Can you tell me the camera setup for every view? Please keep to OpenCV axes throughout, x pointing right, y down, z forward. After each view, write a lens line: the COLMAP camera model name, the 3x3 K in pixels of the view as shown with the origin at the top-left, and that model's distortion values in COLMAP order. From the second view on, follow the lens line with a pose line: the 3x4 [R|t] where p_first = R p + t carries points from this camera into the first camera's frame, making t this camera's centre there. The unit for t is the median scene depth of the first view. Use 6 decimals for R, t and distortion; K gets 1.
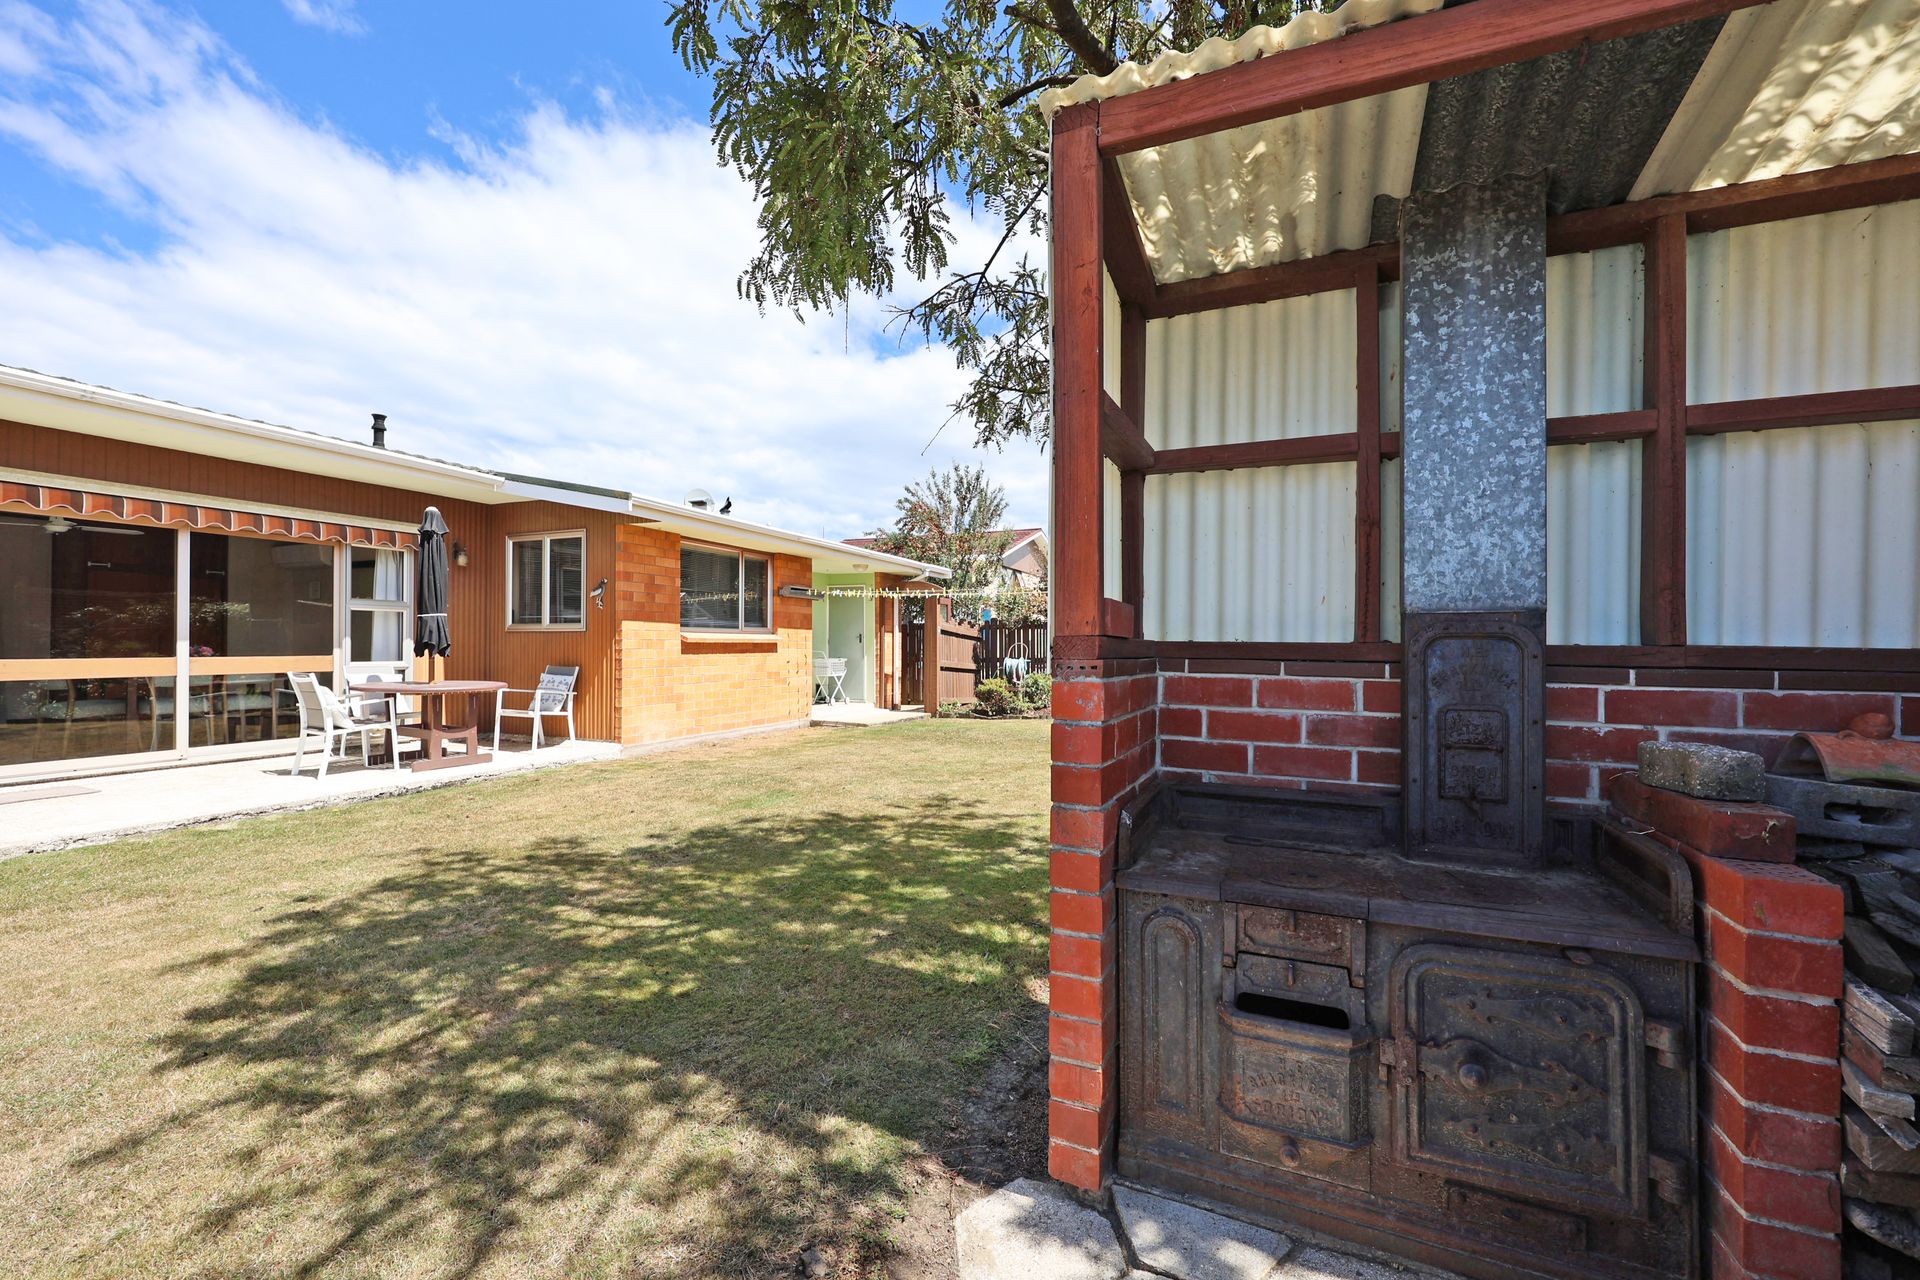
lens RADIAL K [[770.5, 0, 888.8], [0, 770.5, 645.8], [0, 0, 1]] dist [-0.003129, 0.001495]
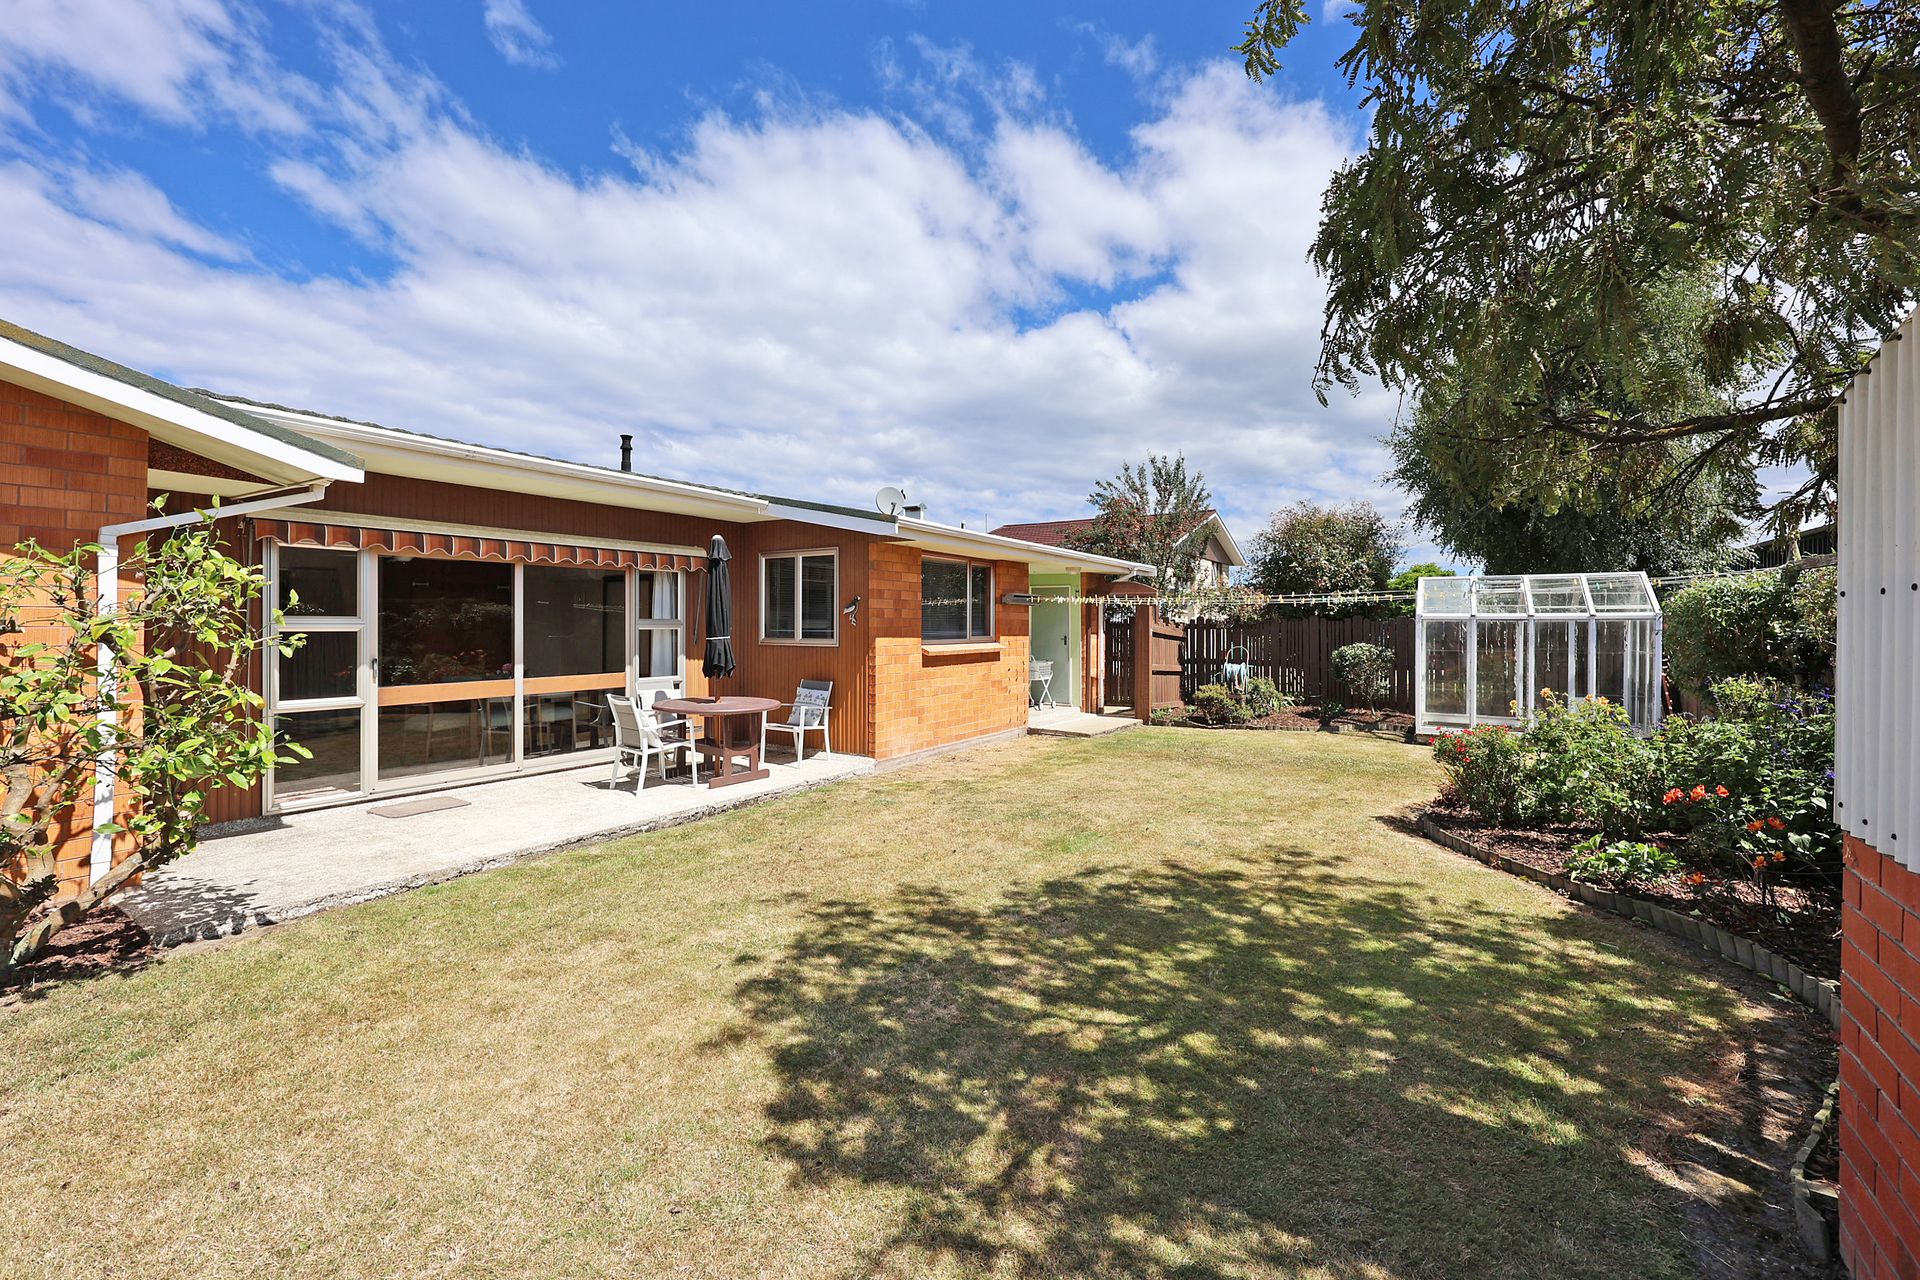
lens RADIAL K [[770.5, 0, 894.7], [0, 770.5, 626.2], [0, 0, 1]] dist [-0.003129, 0.001495]
pose [[0.987391, 0.005043, -0.158219, -0.122564], [-0.004098, 0.999972, 0.006299, -0.041356], [0.158246, -0.005571, 0.987384, -0.002365]]
